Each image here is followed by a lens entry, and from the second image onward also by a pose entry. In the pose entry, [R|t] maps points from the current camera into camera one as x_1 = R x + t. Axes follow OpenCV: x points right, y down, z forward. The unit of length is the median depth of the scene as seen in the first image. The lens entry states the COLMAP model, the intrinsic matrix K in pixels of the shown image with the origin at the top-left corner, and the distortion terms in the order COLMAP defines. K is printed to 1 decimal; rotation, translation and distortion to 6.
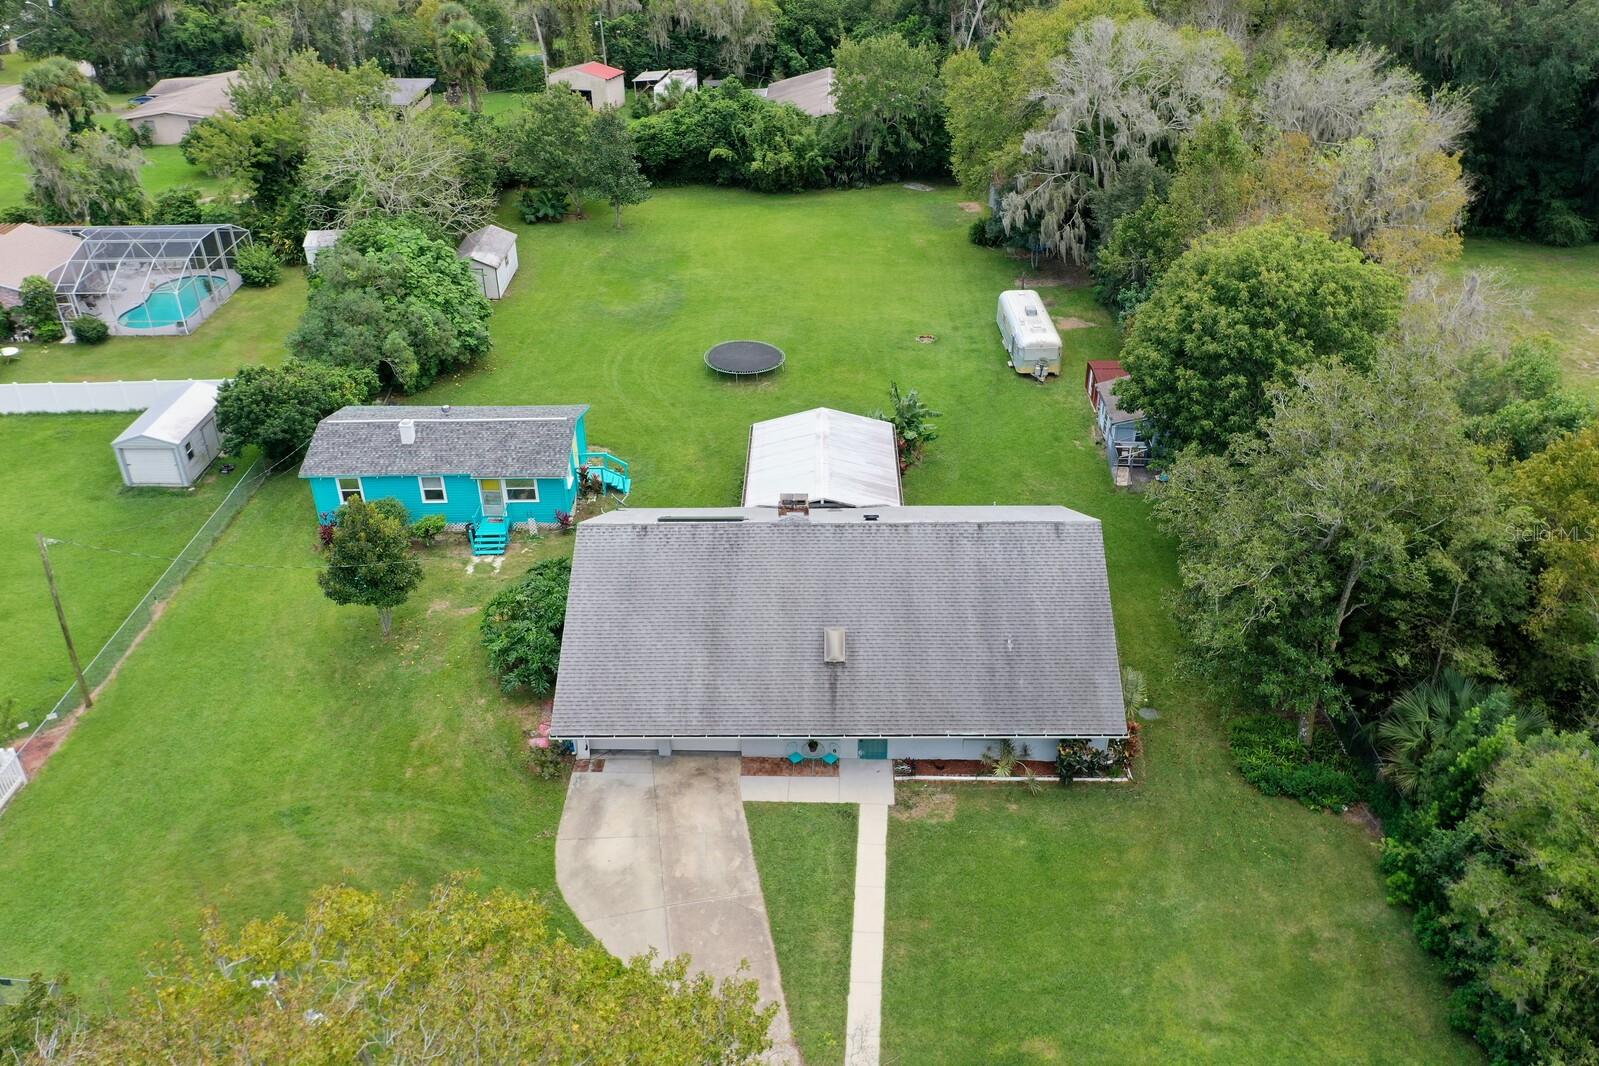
lens RADIAL K [[1273.5, 0, 796.6], [0, 1273.5, 530.6], [0, 0, 1]] dist [0.007354, 0.002495]
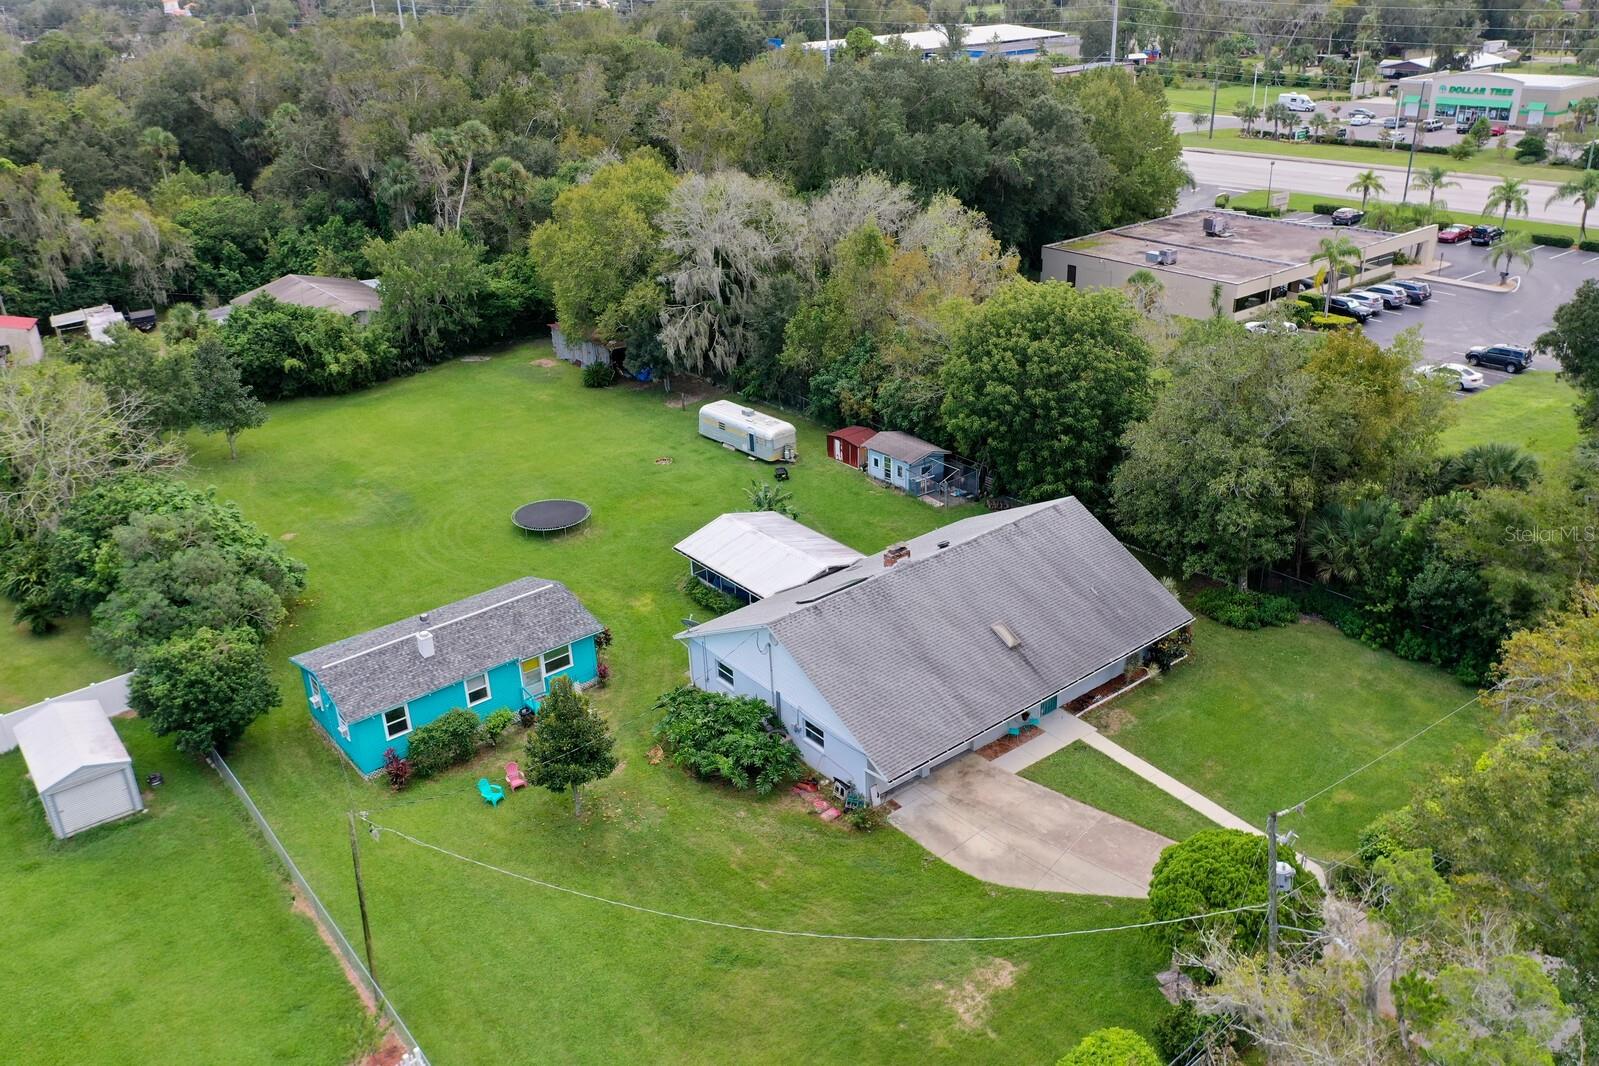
lens RADIAL K [[1273.5, 0, 800.0], [0, 1273.5, 534.2], [0, 0, 1]] dist [0.007354, 0.002495]
pose [[0.769656, -0.280421, 0.573580, -0.502695], [0.352706, 0.935600, -0.015866, -0.033158], [-0.532192, 0.214516, 0.818996, 0.037526]]
